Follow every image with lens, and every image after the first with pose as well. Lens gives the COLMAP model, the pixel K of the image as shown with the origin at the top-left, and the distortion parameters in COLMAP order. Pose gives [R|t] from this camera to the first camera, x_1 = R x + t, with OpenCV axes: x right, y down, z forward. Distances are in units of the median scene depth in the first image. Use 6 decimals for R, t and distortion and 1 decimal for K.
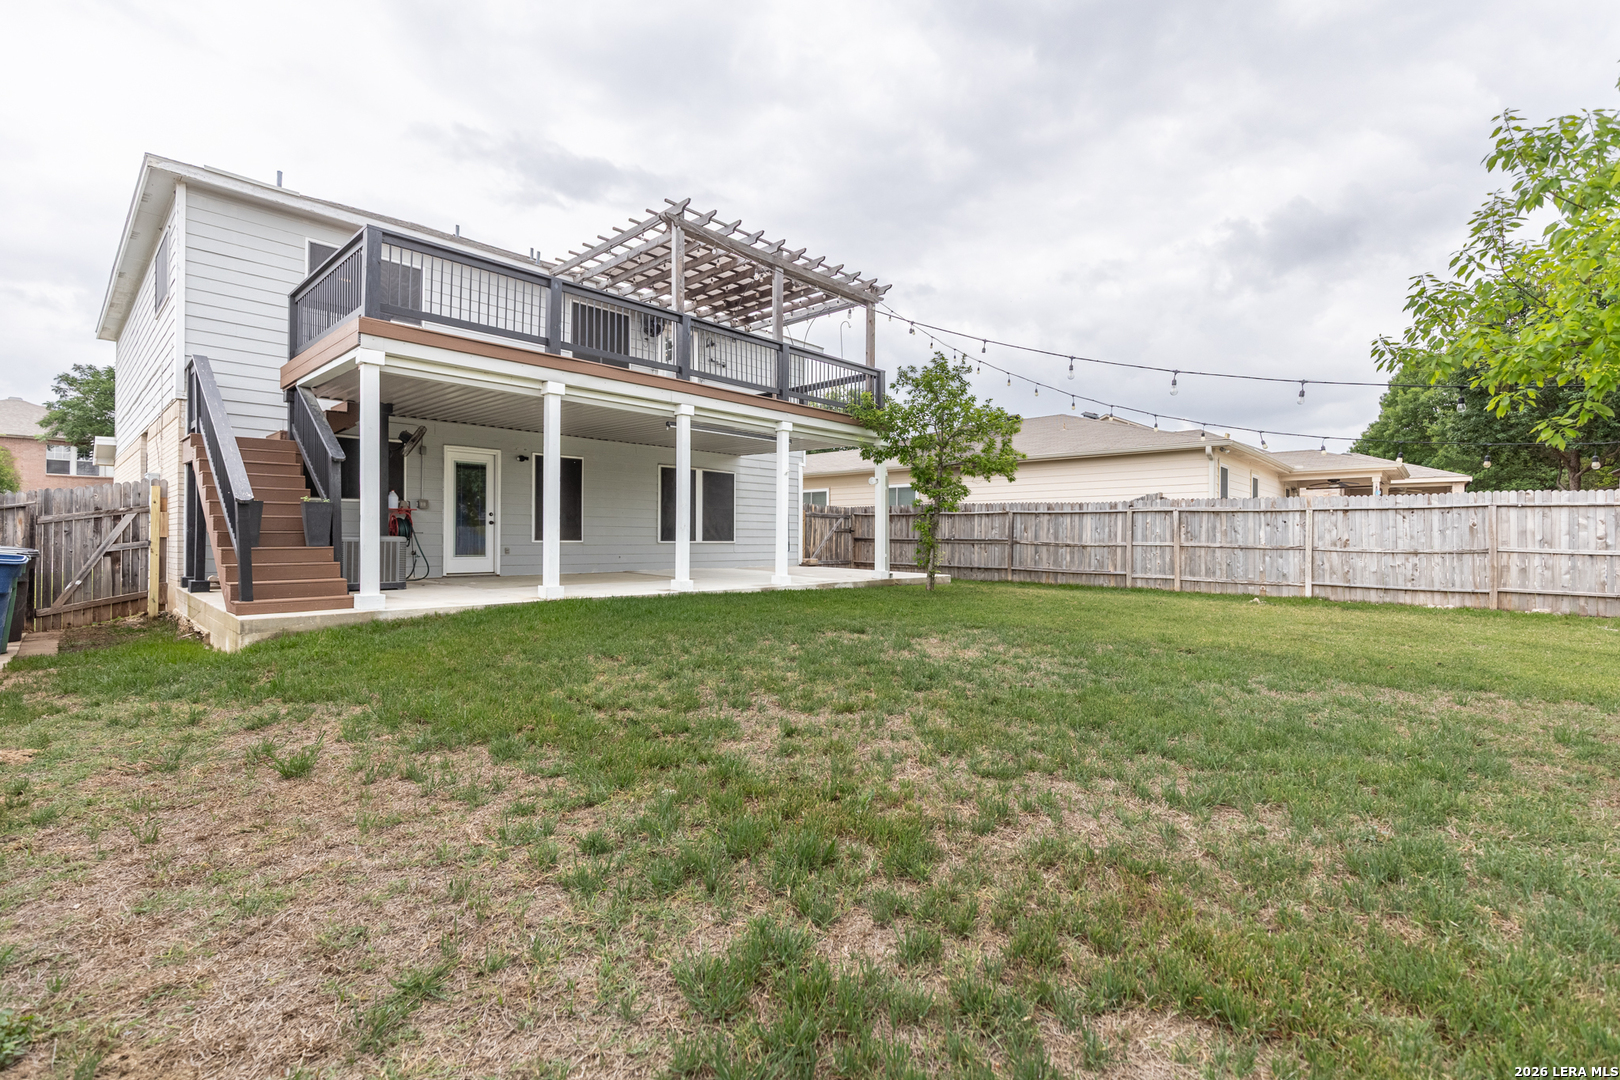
lens RADIAL K [[728.1, 0, 818.1], [0, 728.1, 539.0], [0, 0, 1]] dist [0.004576, 0.000415]
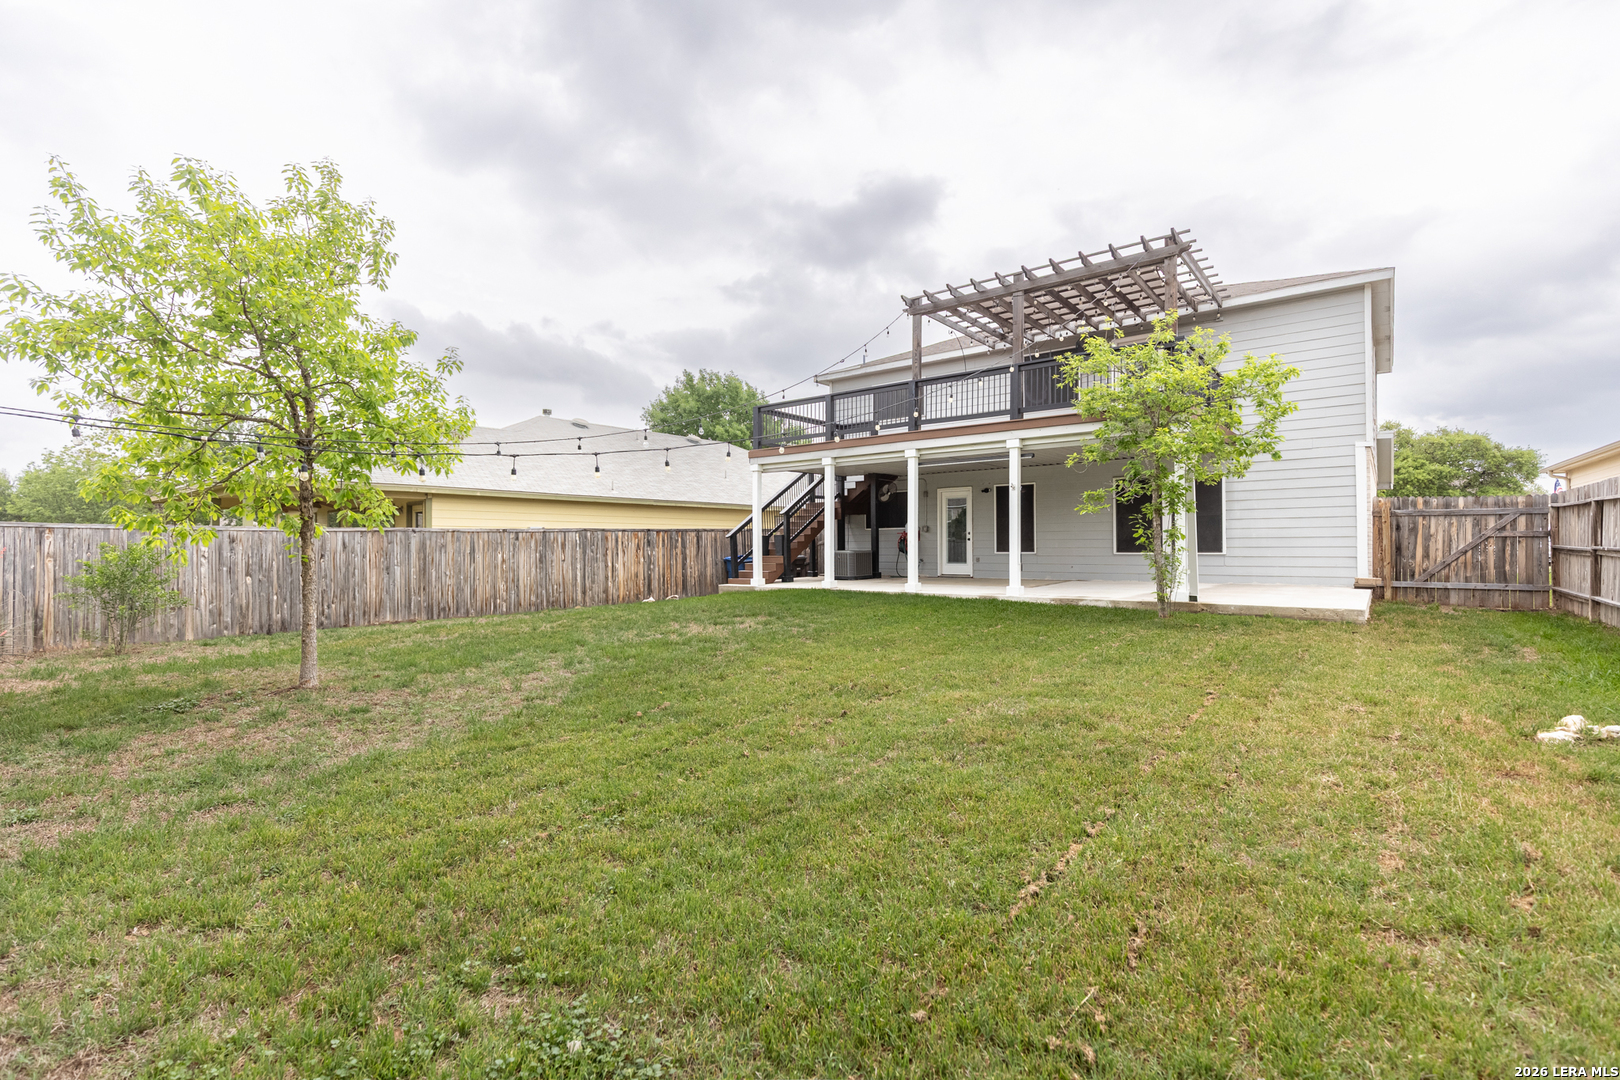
lens RADIAL K [[728.1, 0, 815.9], [0, 728.1, 540.9], [0, 0, 1]] dist [0.004576, 0.000415]
pose [[0.066383, -0.015752, -0.997670, 0.301451], [0.003995, 0.999872, -0.015521, 0.000266], [0.997786, -0.002956, 0.066438, 0.200474]]
